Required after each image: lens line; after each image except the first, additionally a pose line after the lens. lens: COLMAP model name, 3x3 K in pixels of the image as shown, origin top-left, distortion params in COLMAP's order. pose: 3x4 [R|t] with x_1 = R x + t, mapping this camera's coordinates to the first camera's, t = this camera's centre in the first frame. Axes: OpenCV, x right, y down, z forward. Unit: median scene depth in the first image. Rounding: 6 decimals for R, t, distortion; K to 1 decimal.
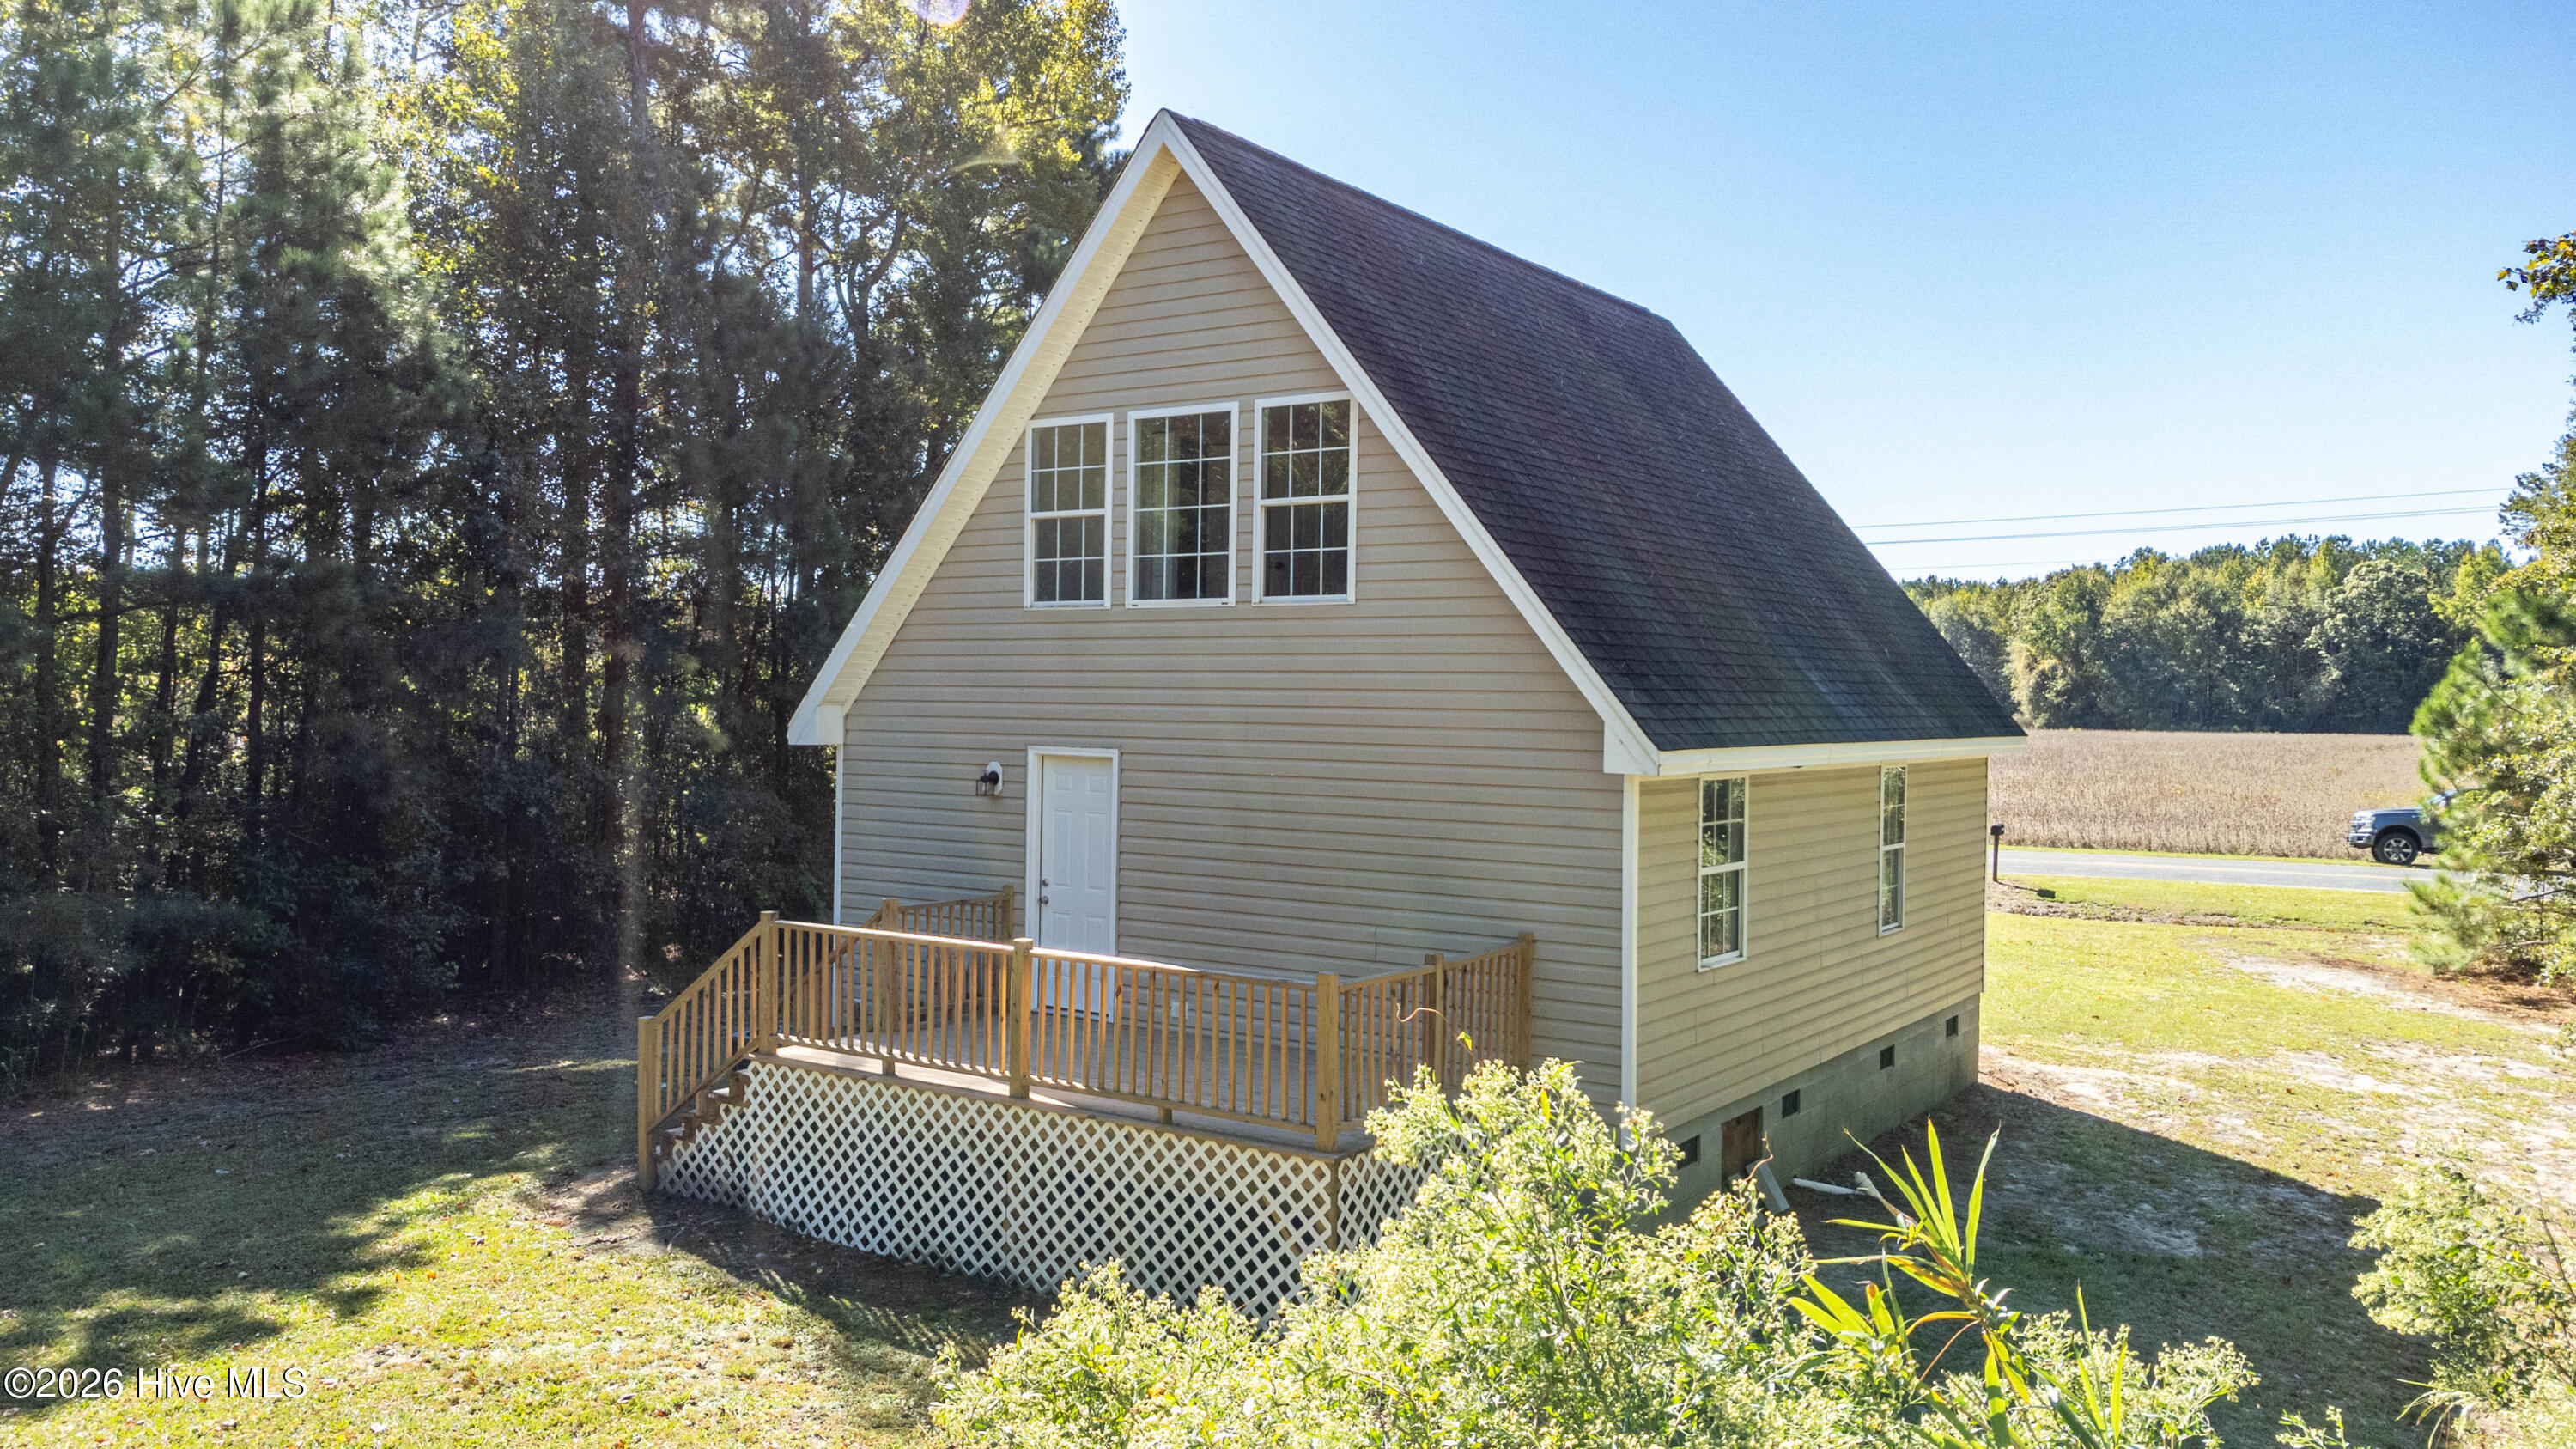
lens RADIAL K [[1934.3, 0, 1290.7], [0, 1934.3, 721.0], [0, 0, 1]] dist [0.029962, -0.009682]
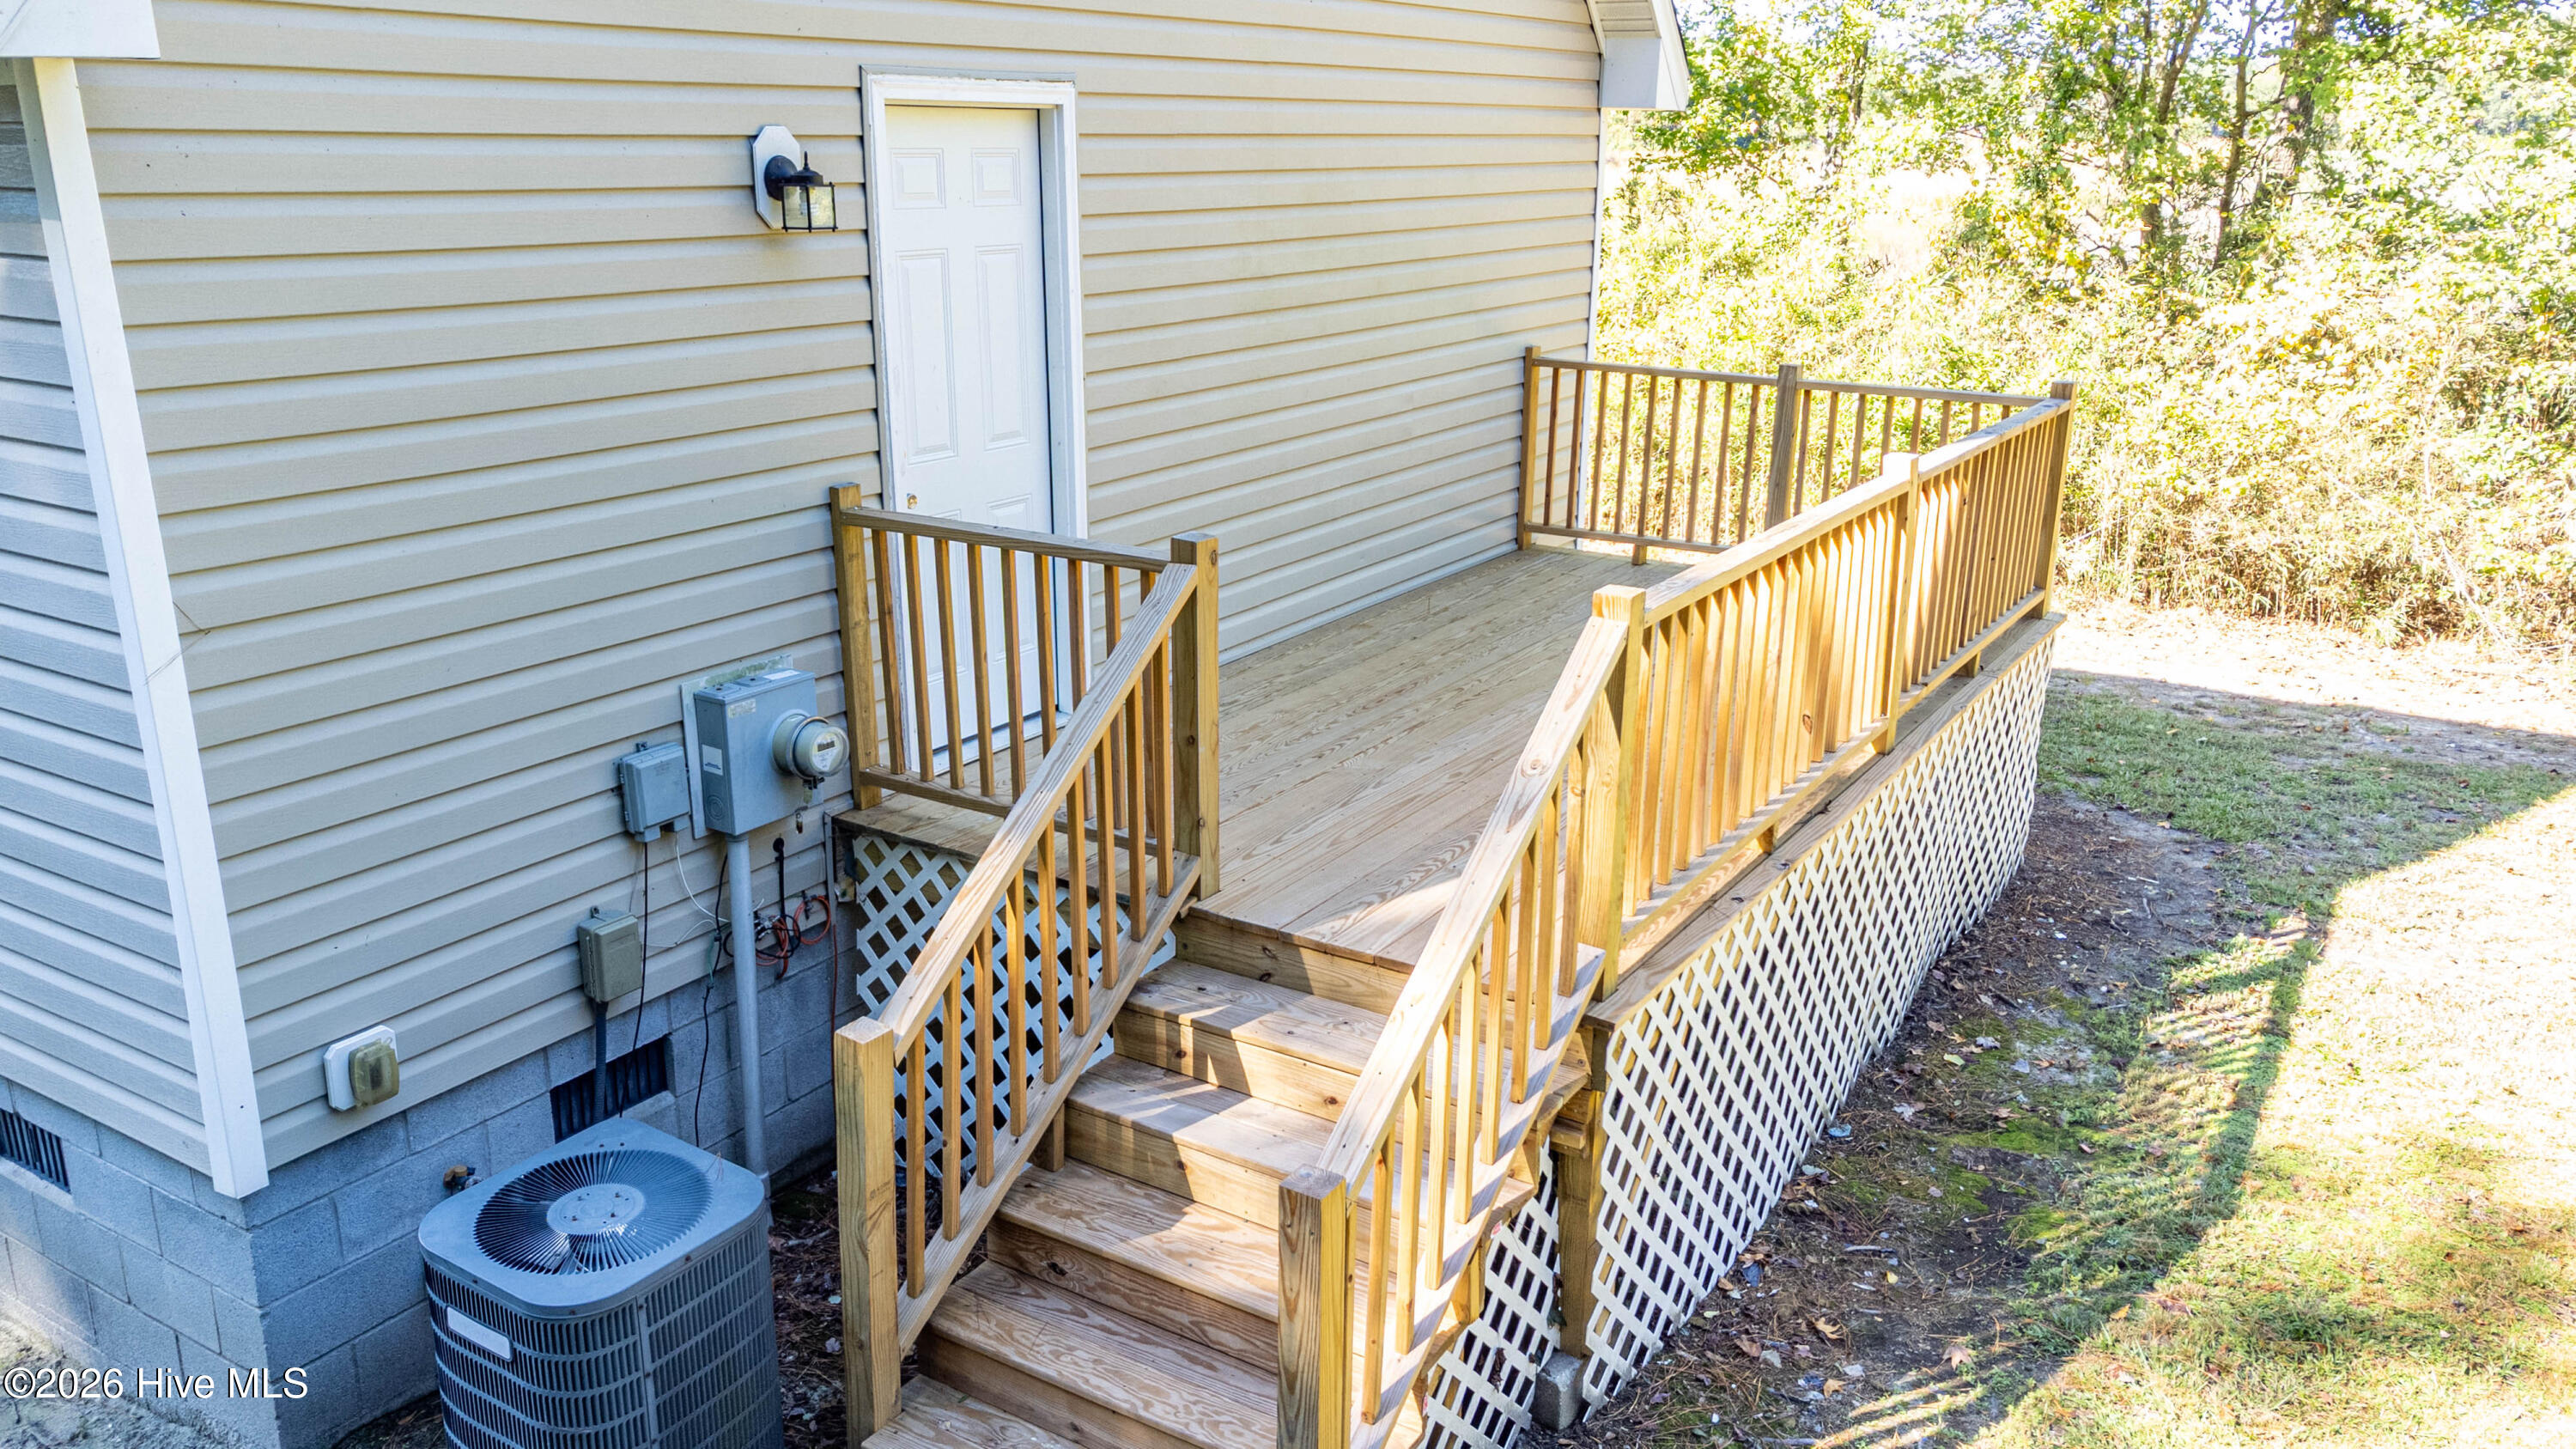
lens RADIAL K [[1934.3, 0, 1269.7], [0, 1934.3, 728.3], [0, 0, 1]] dist [0.029962, -0.009682]
pose [[-0.004065, -0.306556, 0.951844, -0.547184], [0.009889, 0.951793, 0.306581, 0.019493], [-0.999943, 0.010659, -0.000837, 0.994045]]
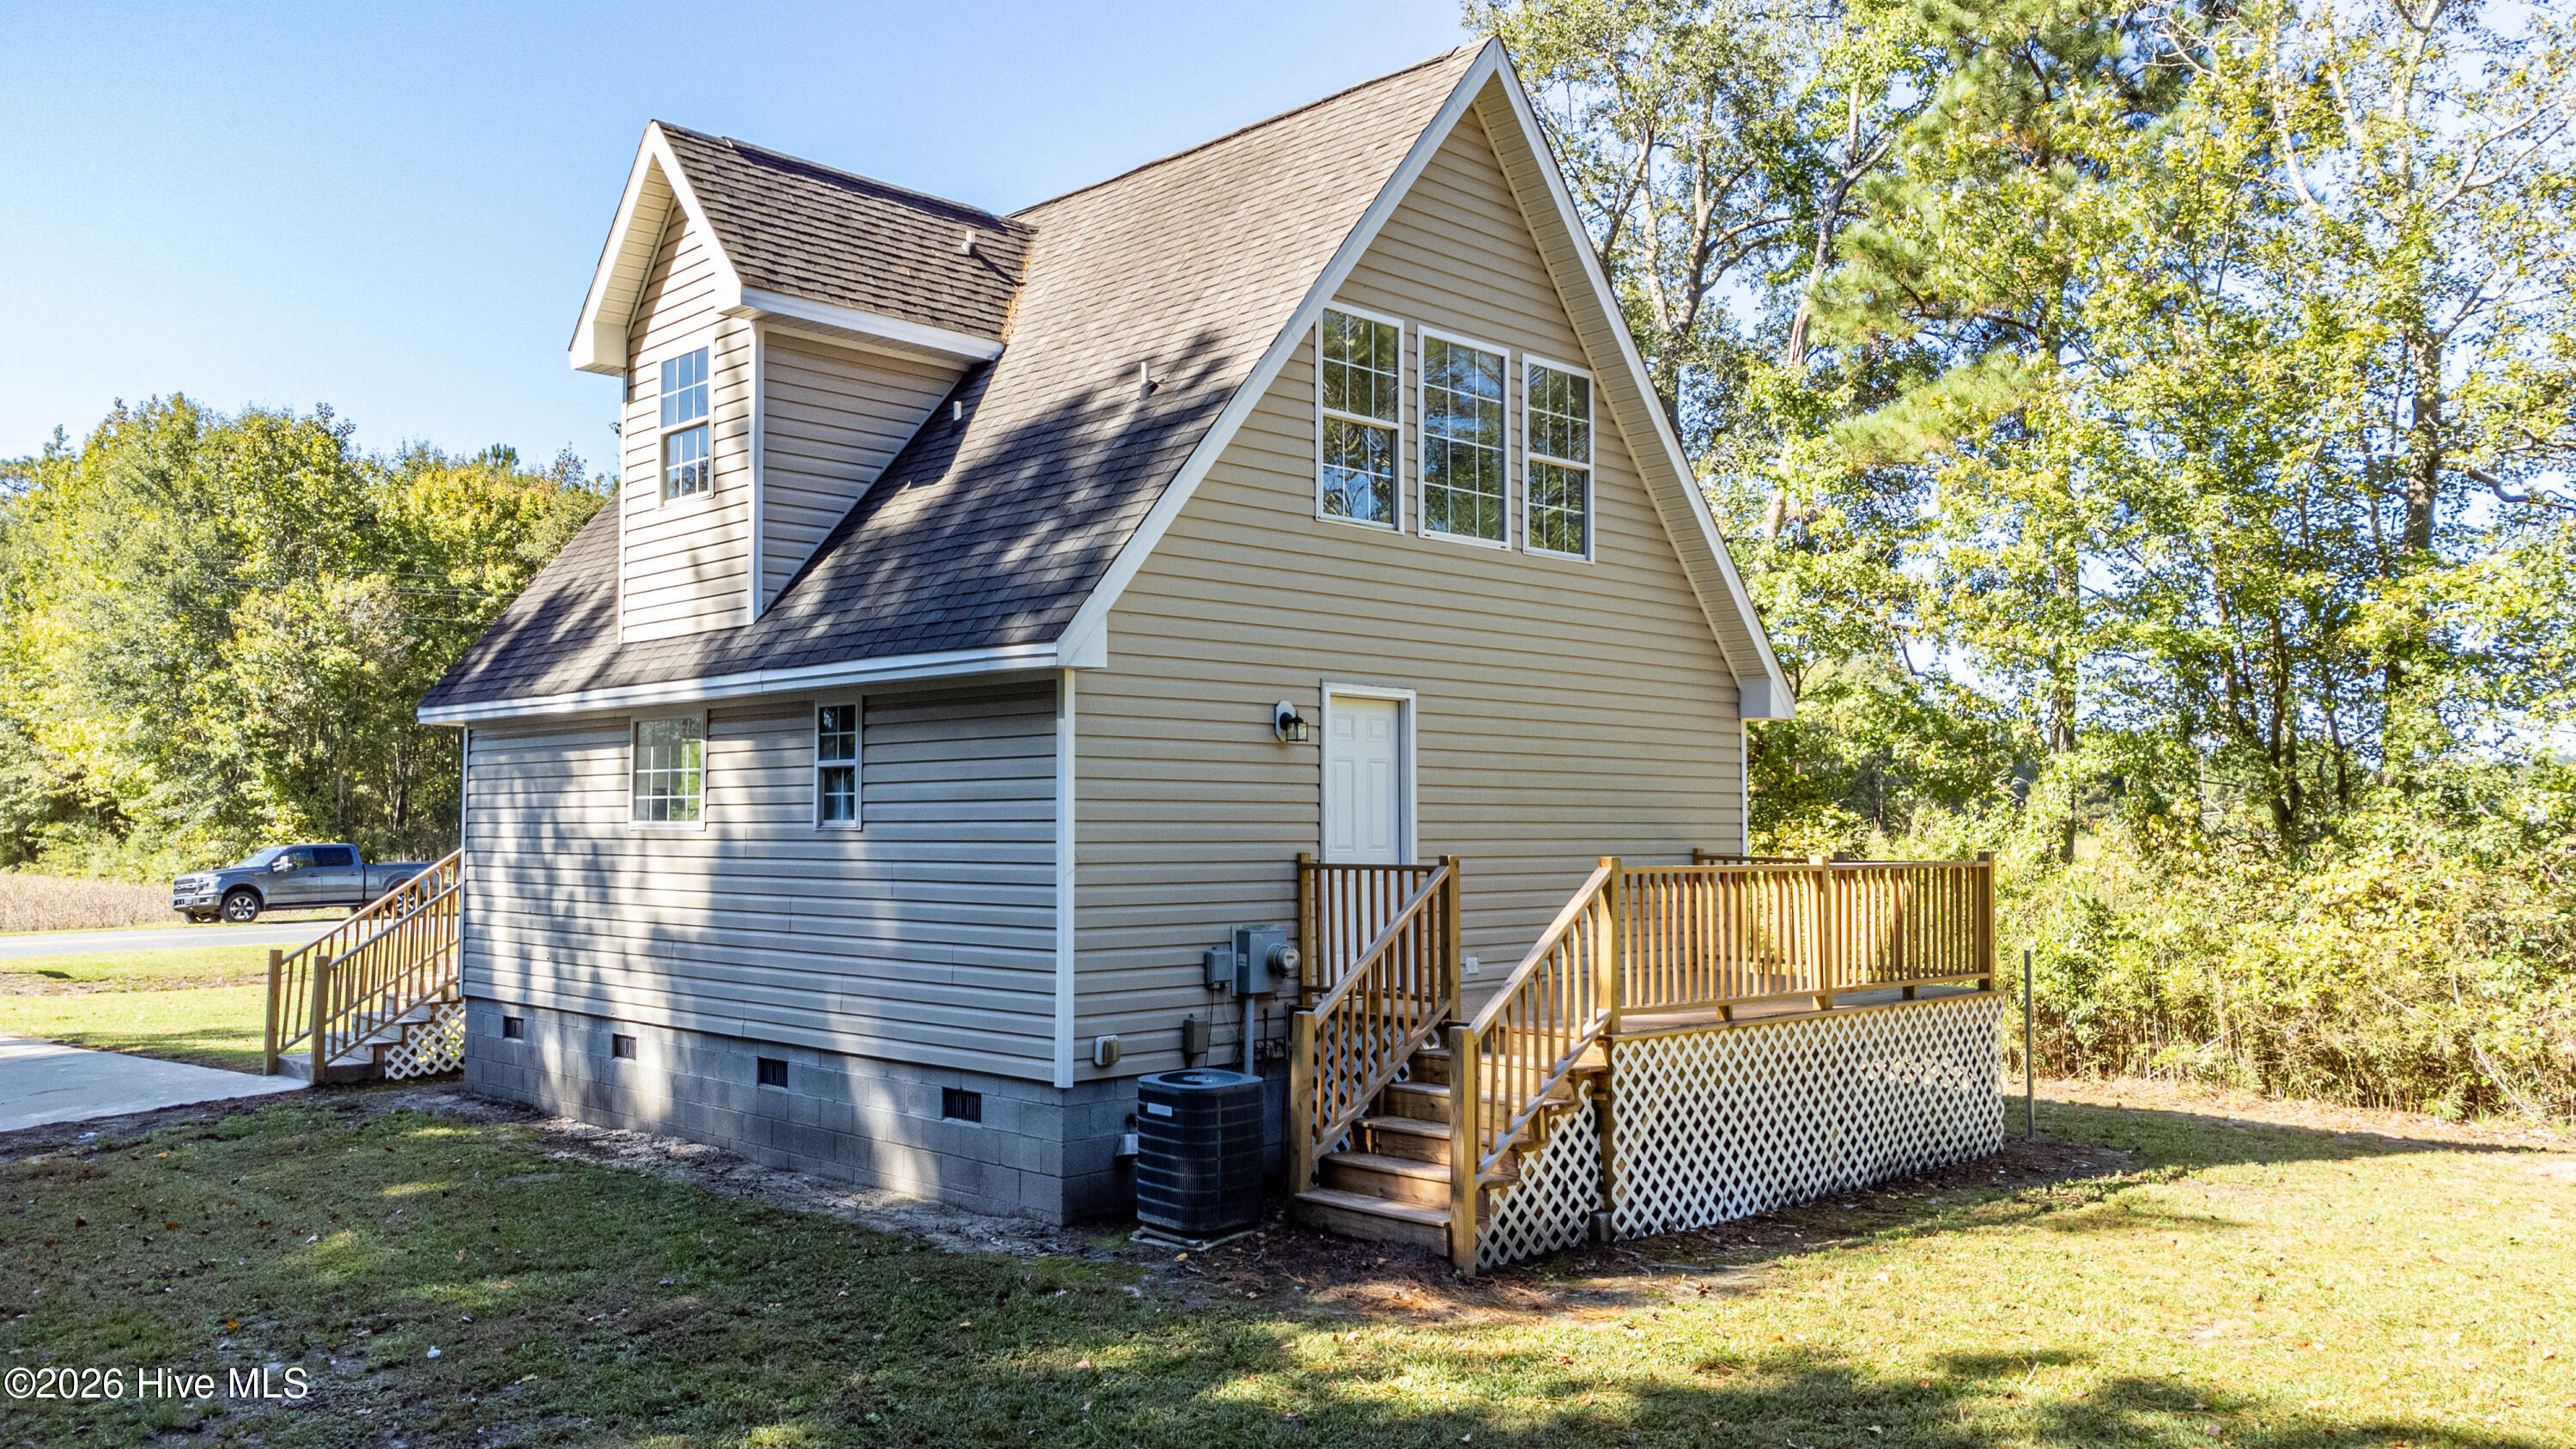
lens RADIAL K [[1934.3, 0, 1282.0], [0, 1934.3, 723.6], [0, 0, 1]] dist [0.029962, -0.009682]
pose [[0.201496, 0.036640, 0.978804, -1.026494], [0.016640, 0.999028, -0.040823, 0.068883], [-0.979348, 0.024513, 0.200691, 0.910413]]
